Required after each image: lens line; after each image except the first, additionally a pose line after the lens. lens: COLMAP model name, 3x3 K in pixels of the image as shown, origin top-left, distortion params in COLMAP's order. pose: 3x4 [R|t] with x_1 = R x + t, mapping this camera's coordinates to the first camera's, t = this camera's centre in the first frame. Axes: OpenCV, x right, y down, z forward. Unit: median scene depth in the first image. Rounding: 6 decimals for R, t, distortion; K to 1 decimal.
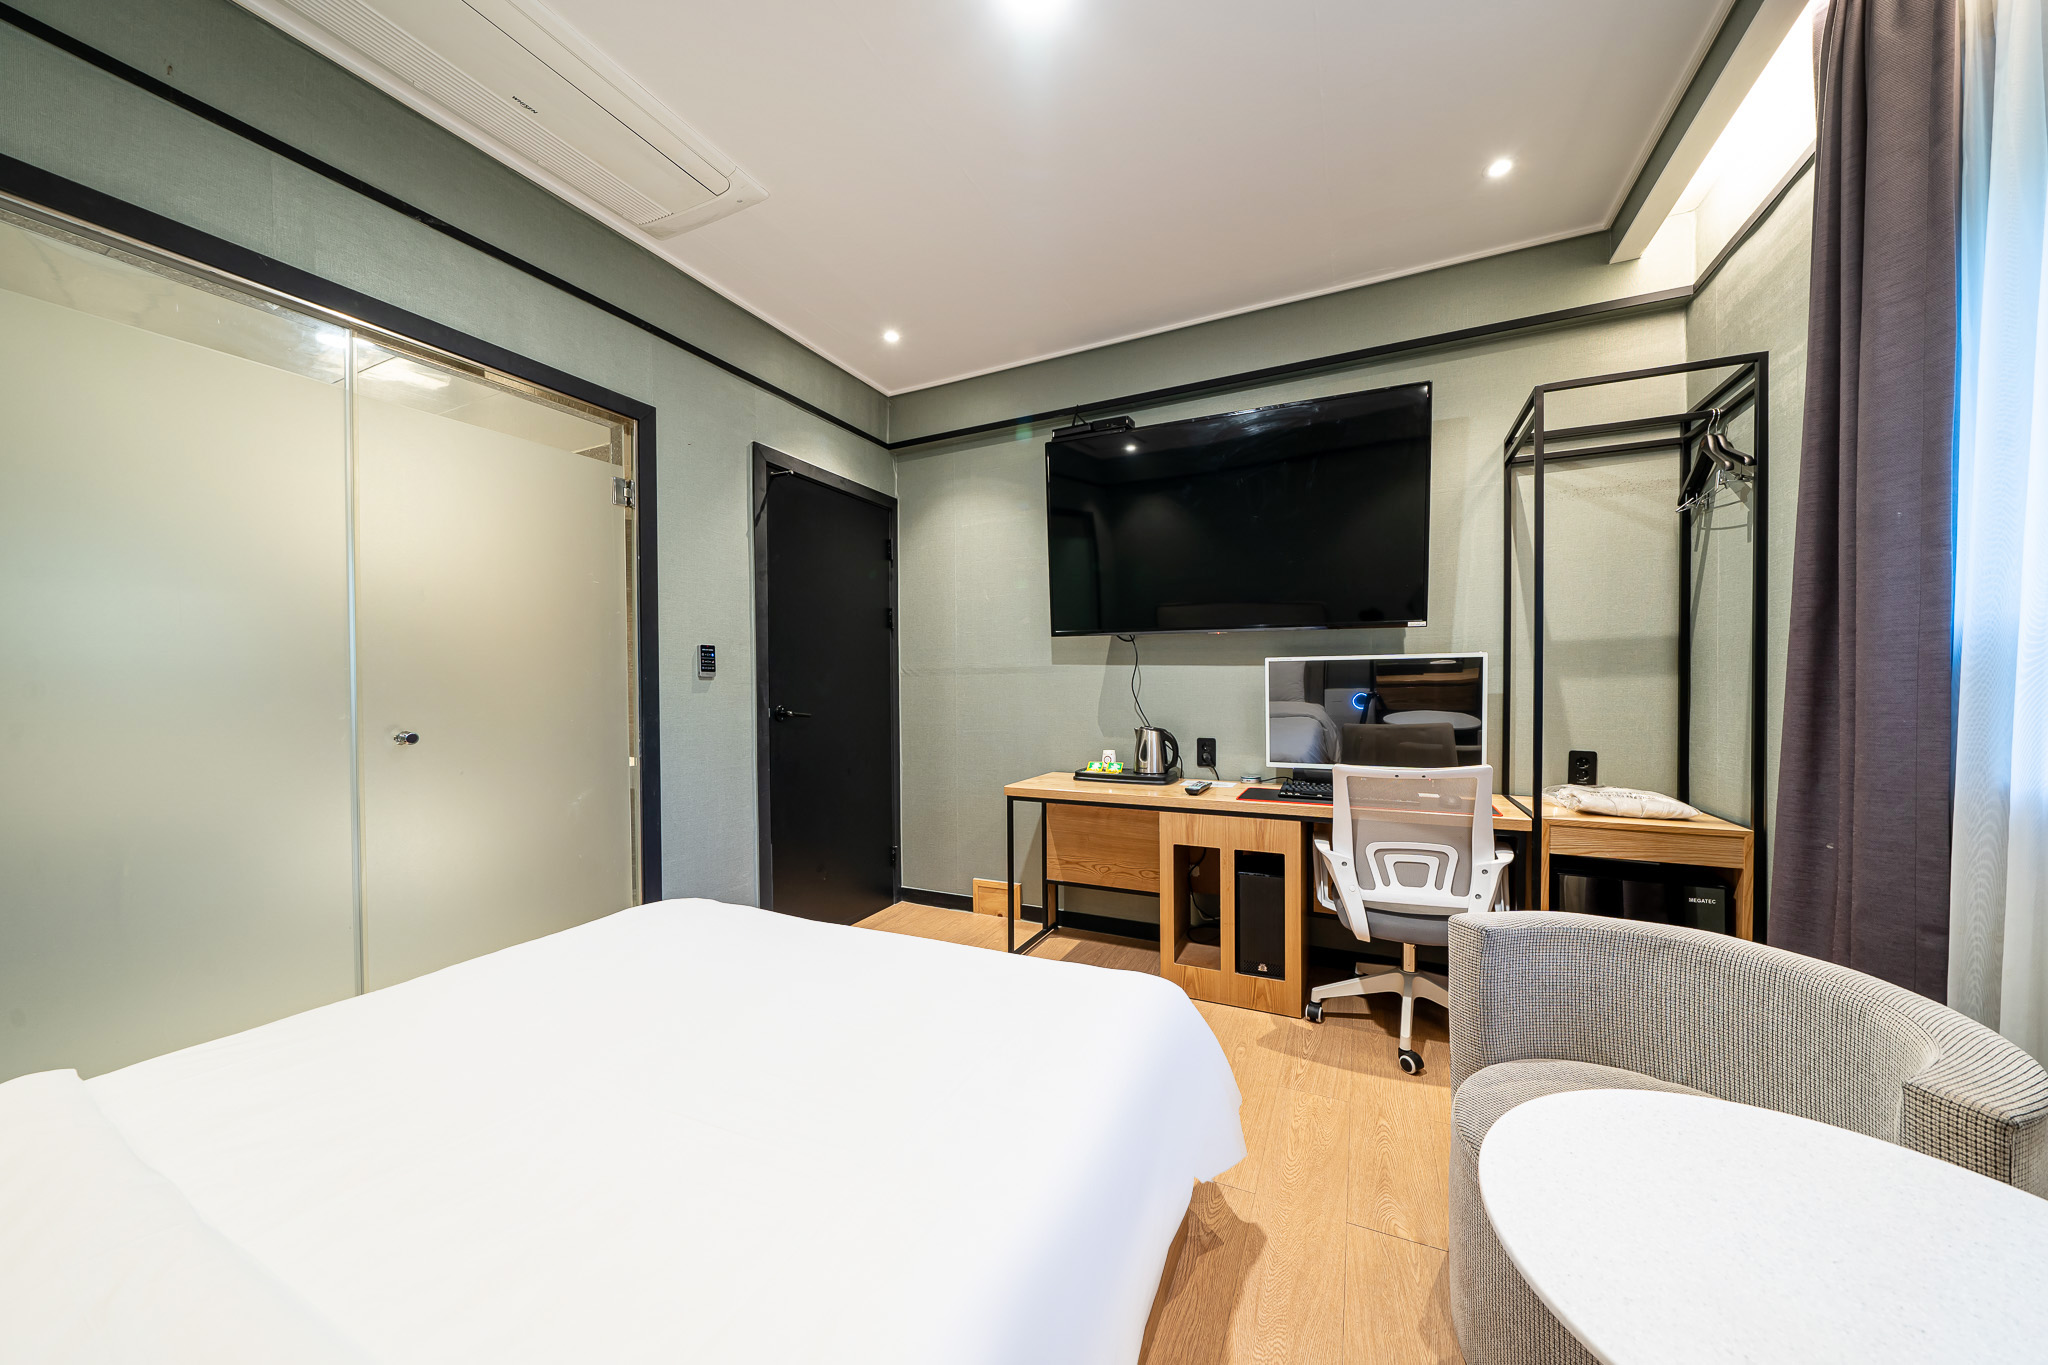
lens RADIAL K [[700.0, 0, 1024.3], [0, 700.0, 696.6], [0, 0, 1]] dist [-0.007209, -0.000059]
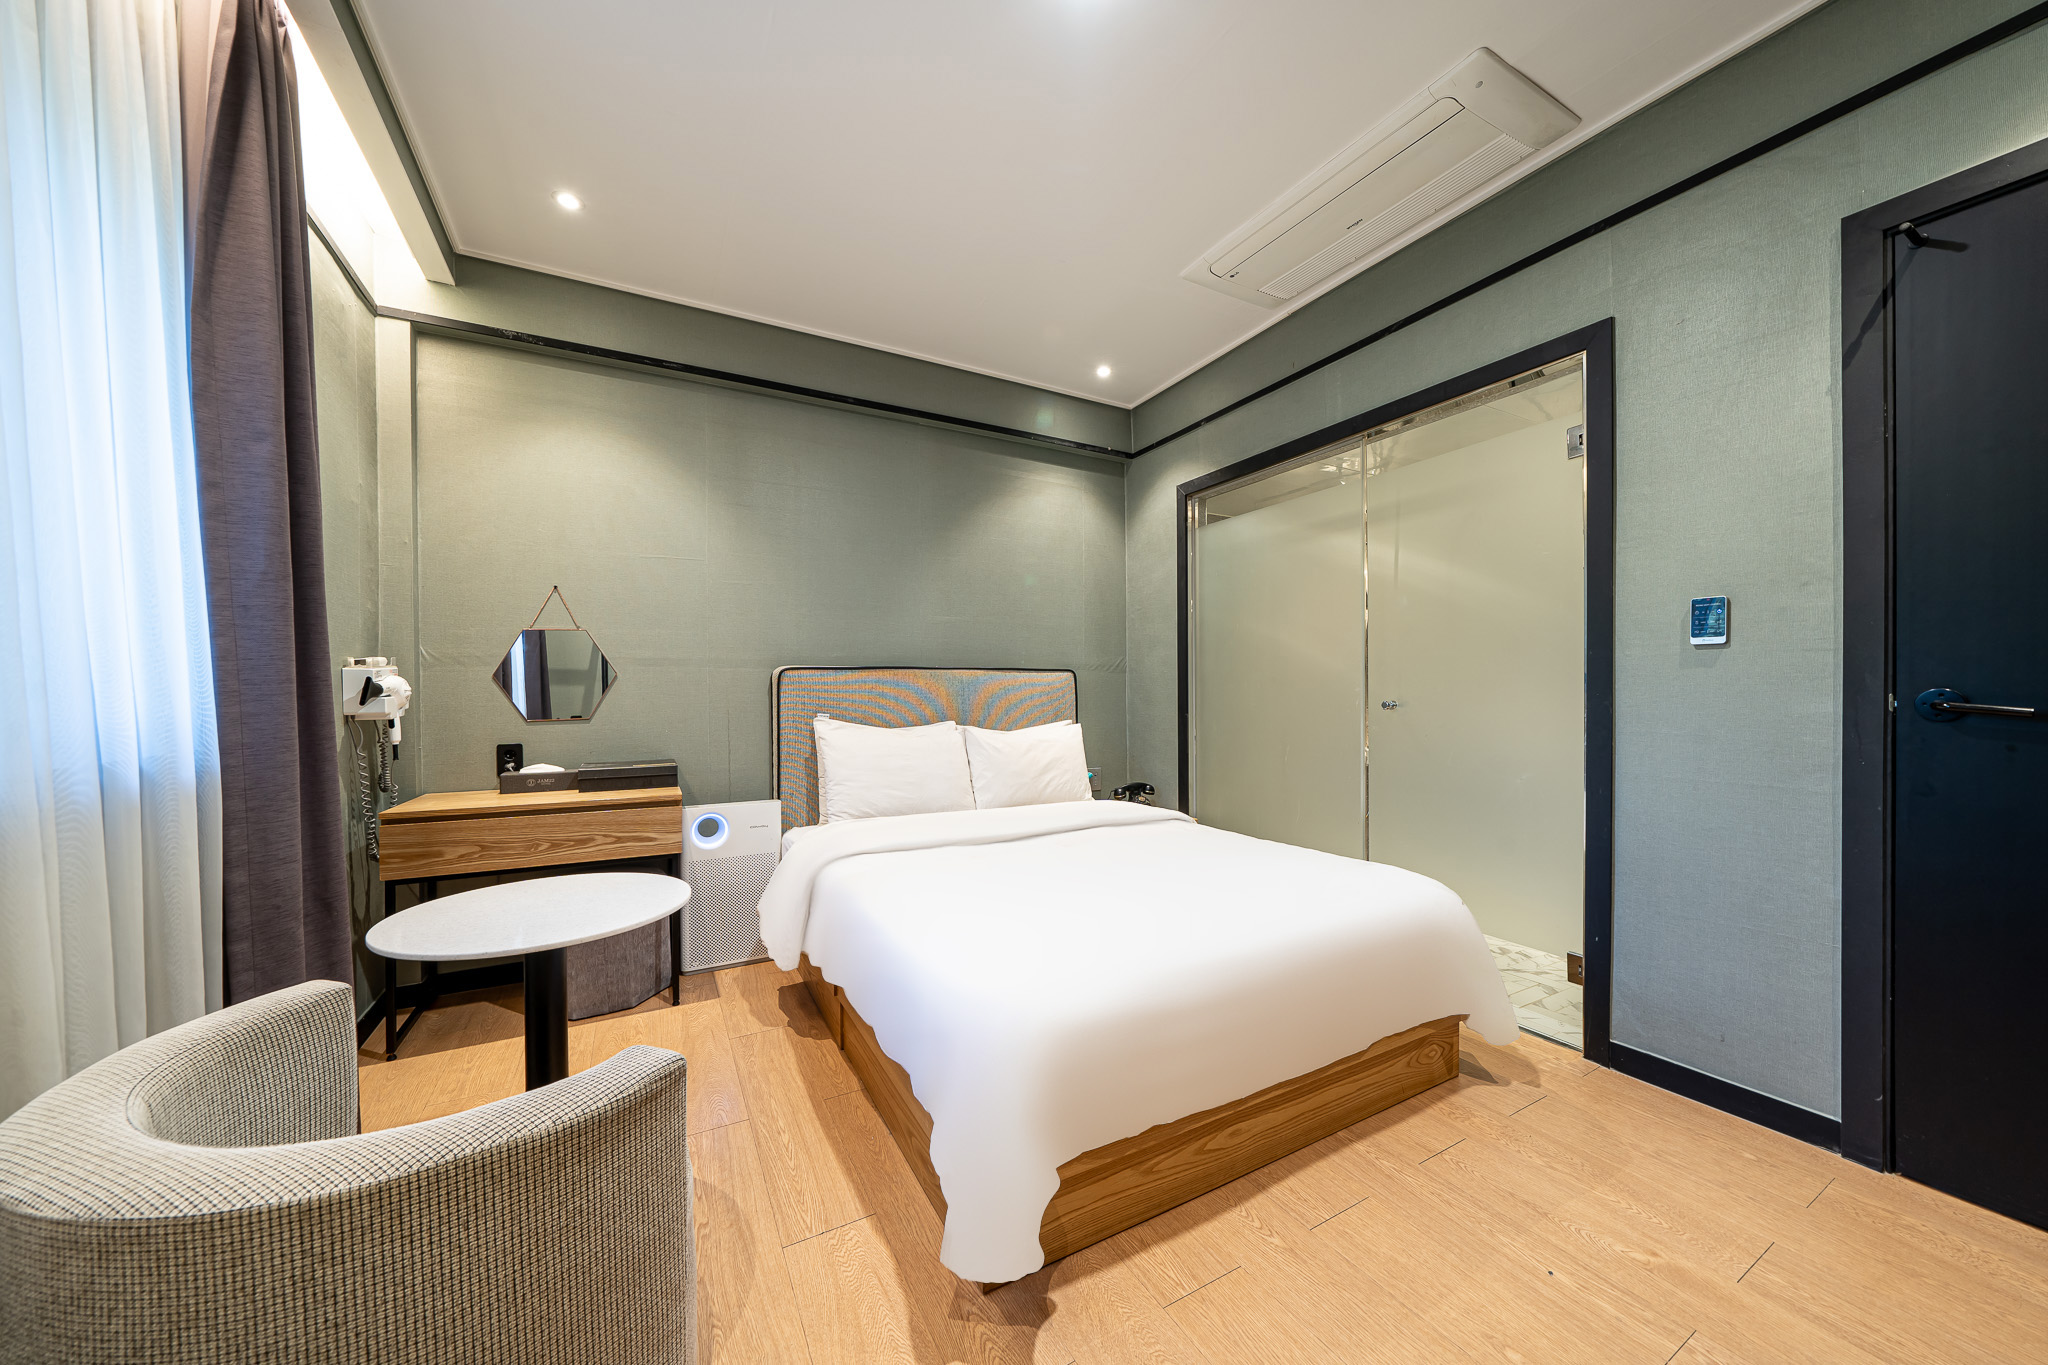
lens RADIAL K [[700.0, 0, 1024.3], [0, 700.0, 696.6], [0, 0, 1]] dist [-0.007209, -0.000059]
pose [[-0.579305, 0.022680, -0.814795, 0.722721], [0.005288, 0.999696, 0.024067, 0.004711], [0.815094, 0.009633, -0.579249, 1.241203]]
